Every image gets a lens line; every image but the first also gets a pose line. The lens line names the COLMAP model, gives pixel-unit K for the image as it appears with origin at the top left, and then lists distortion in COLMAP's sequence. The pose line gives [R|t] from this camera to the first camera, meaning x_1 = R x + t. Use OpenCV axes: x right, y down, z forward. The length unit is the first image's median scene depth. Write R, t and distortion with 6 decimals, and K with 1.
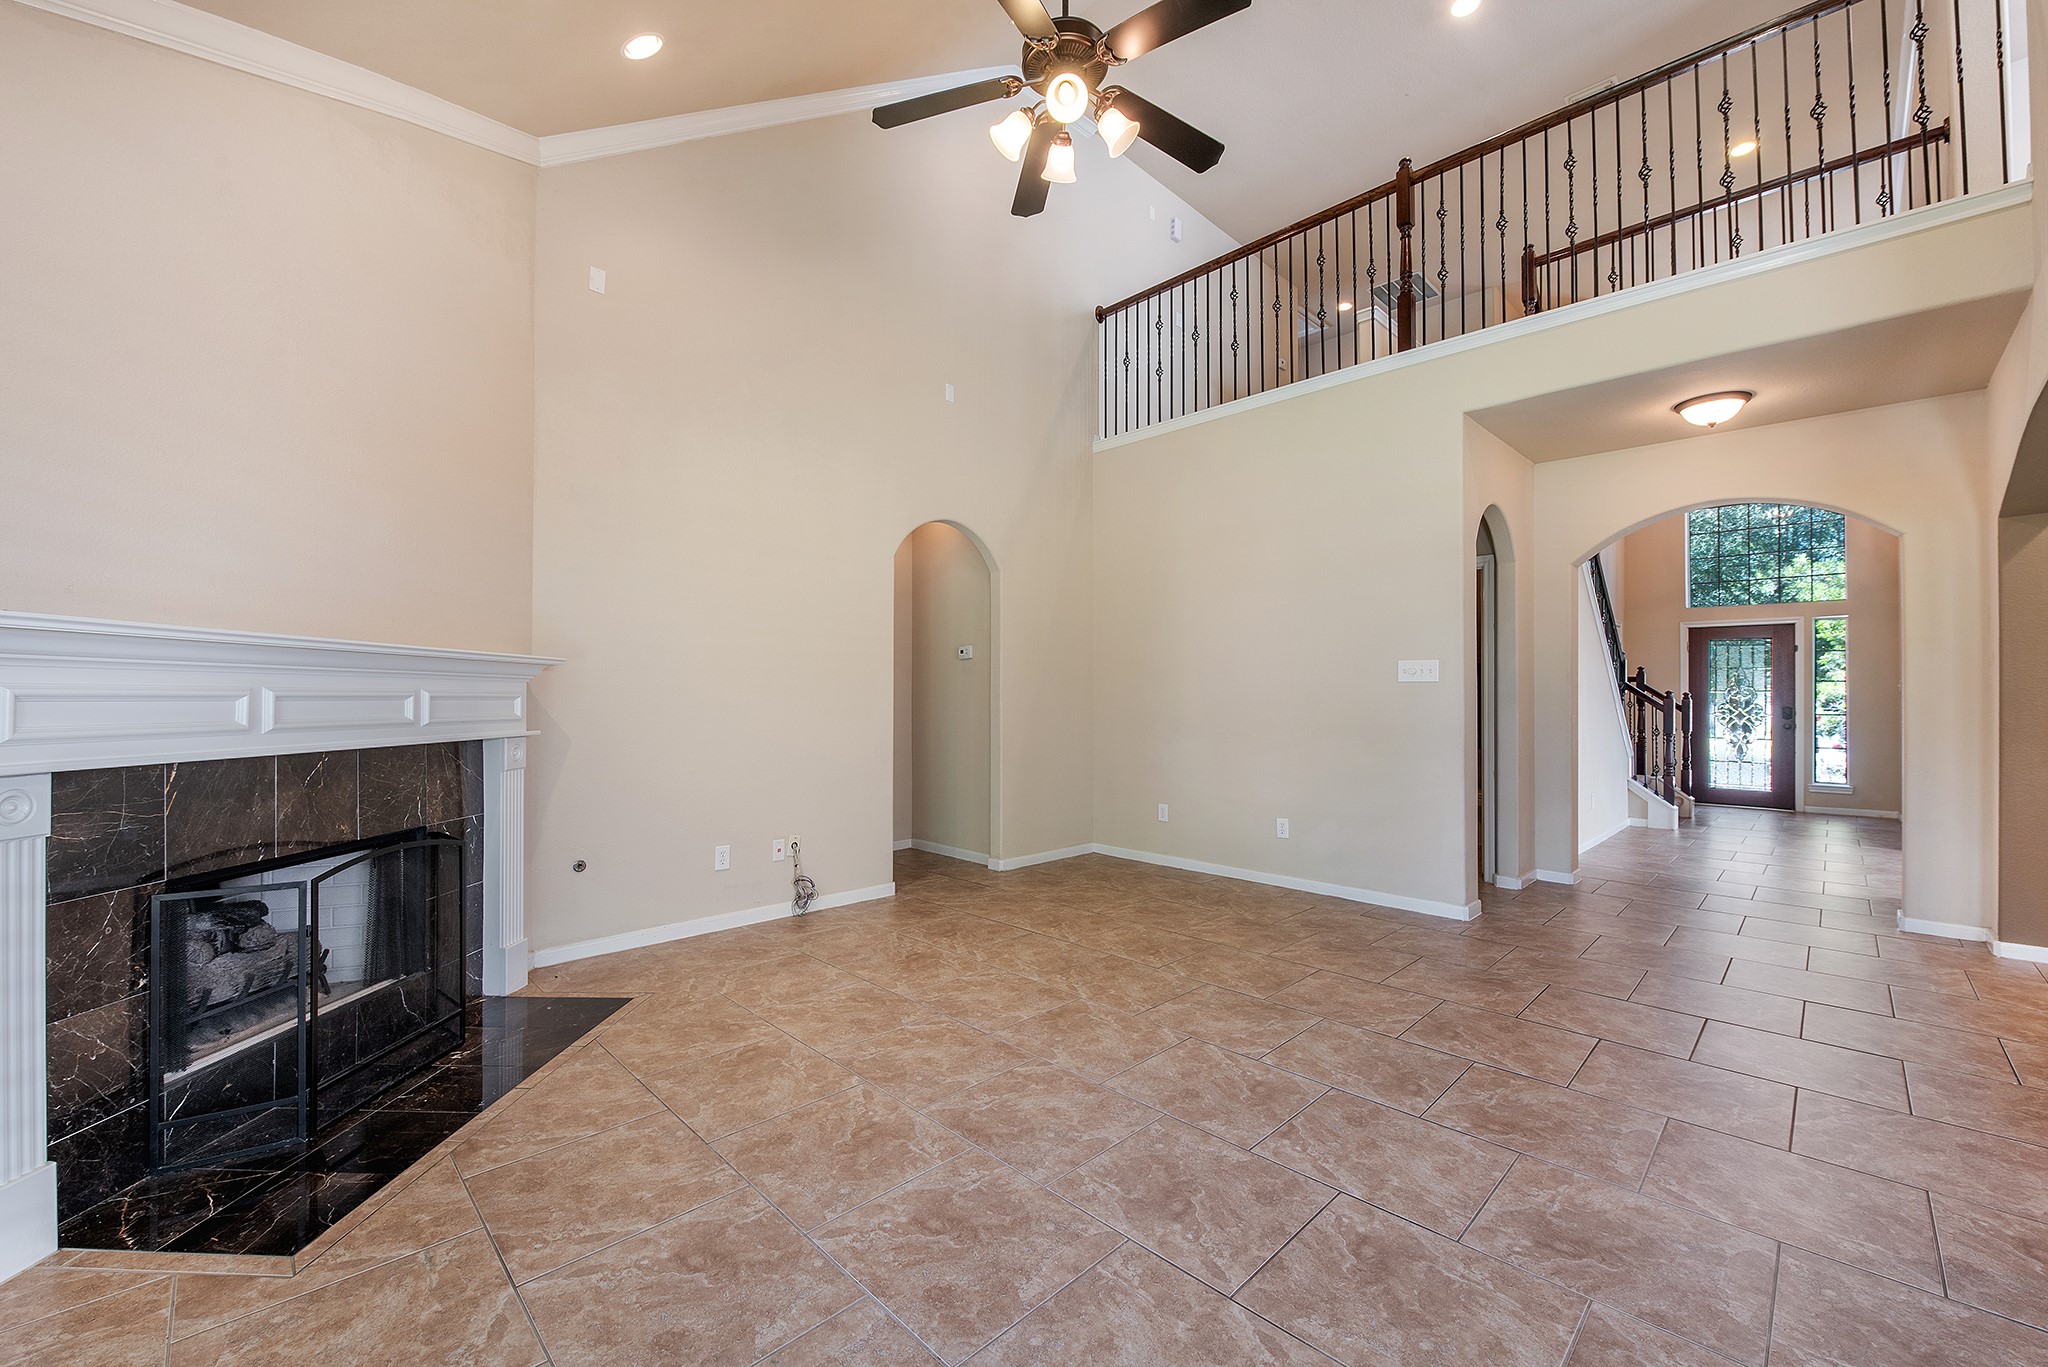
lens RADIAL K [[813.6, 0, 1013.8], [0, 813.6, 685.4], [0, 0, 1]] dist [-0.014055, -0.000322]
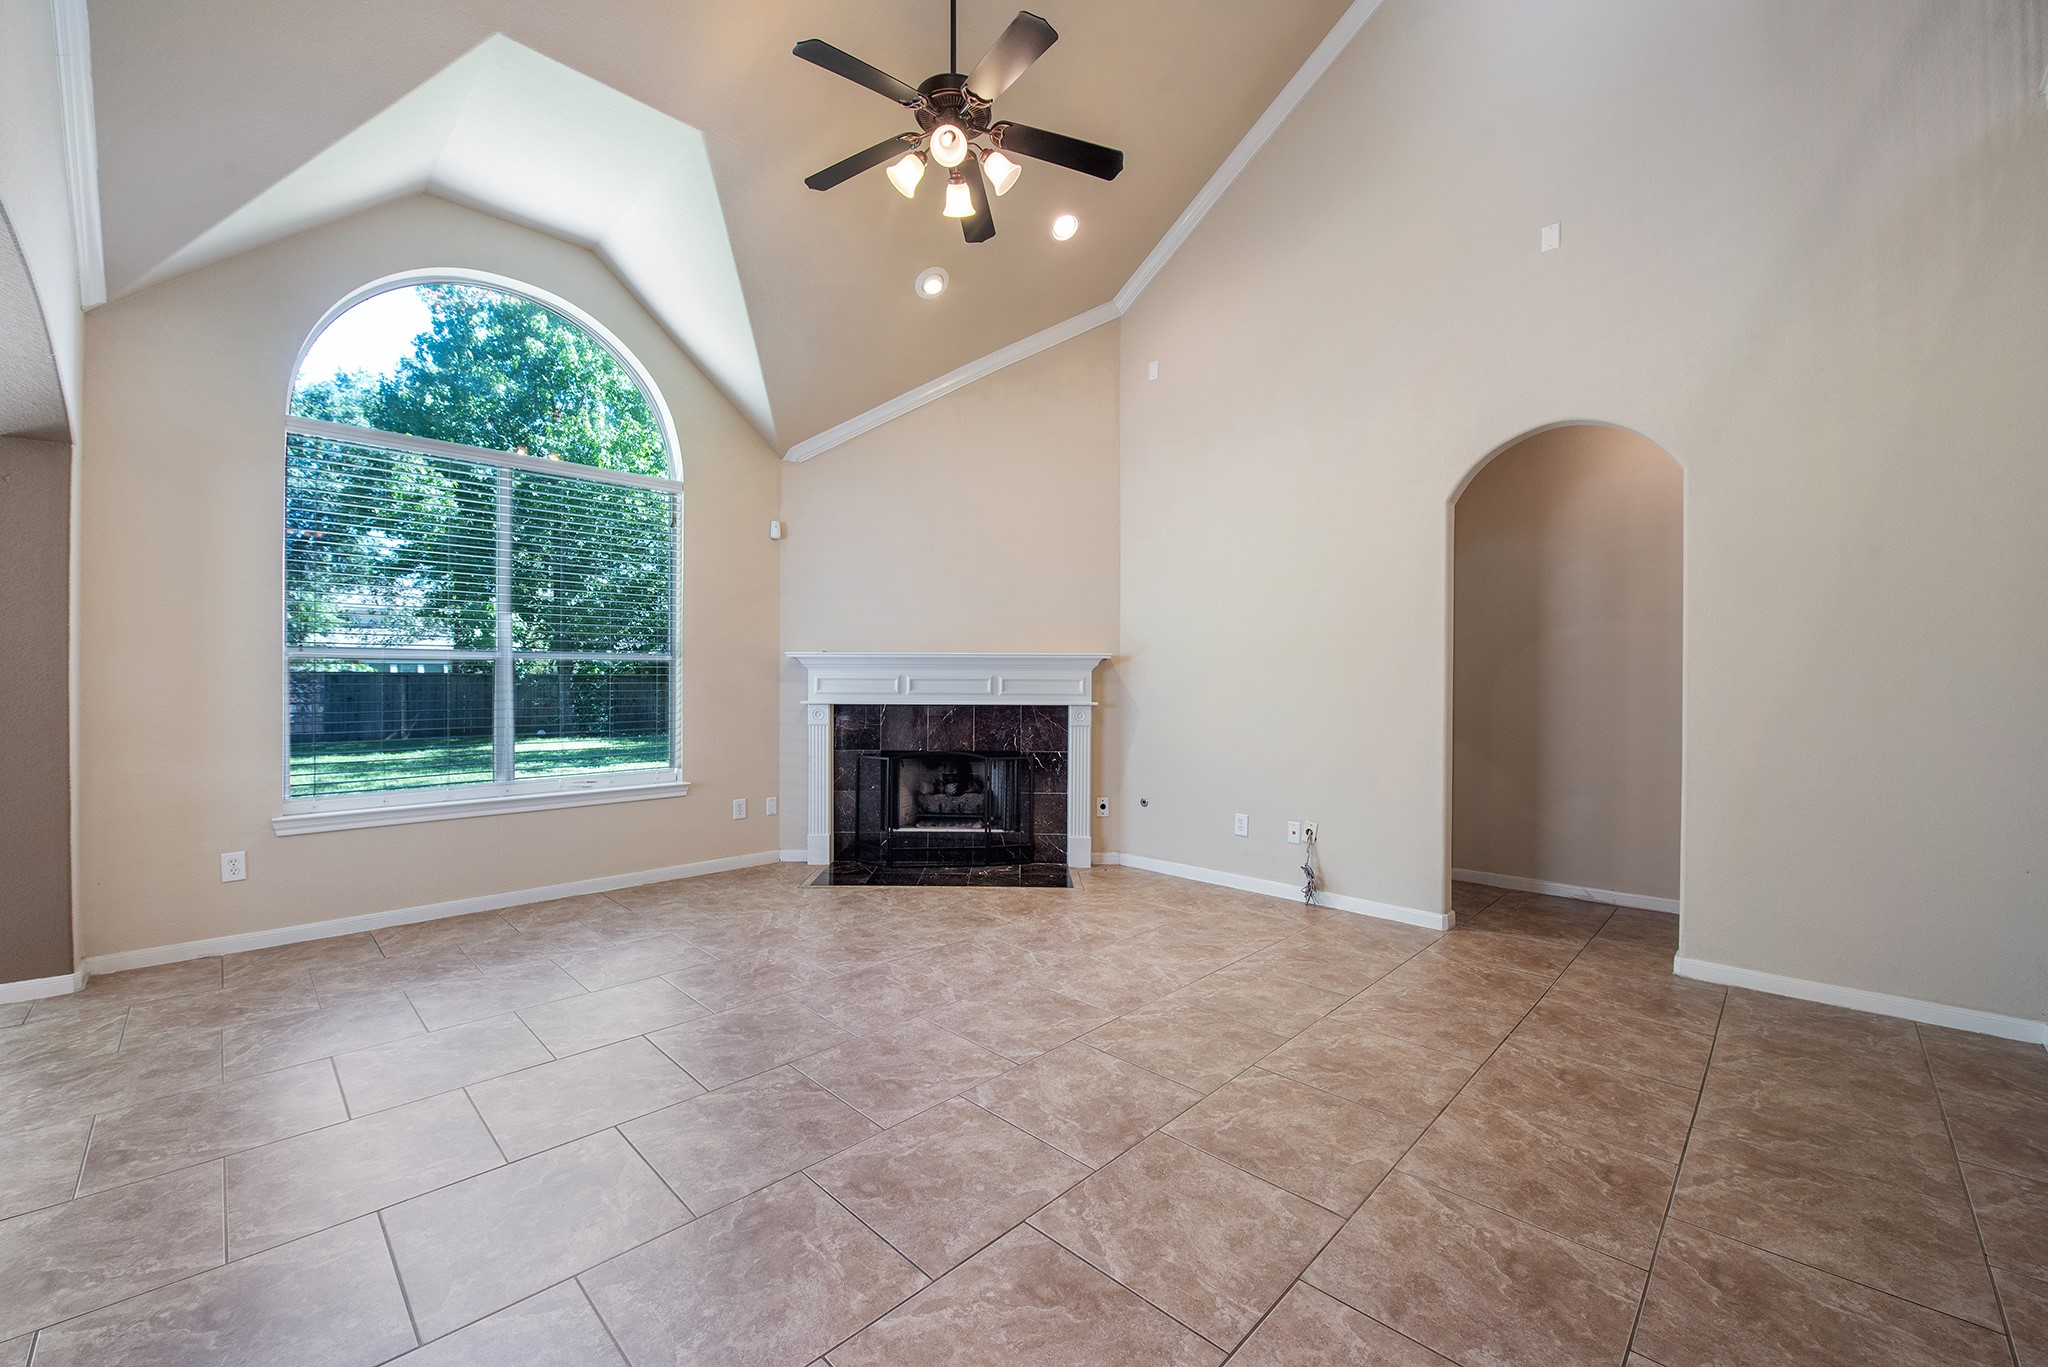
lens RADIAL K [[813.6, 0, 1013.8], [0, 813.6, 685.4], [0, 0, 1]] dist [-0.014055, -0.000322]
pose [[0.007783, 0.004721, -0.999959, 0.964102], [0.010130, 0.999937, 0.004800, 0.016279], [0.999918, -0.010167, 0.007735, 0.872238]]
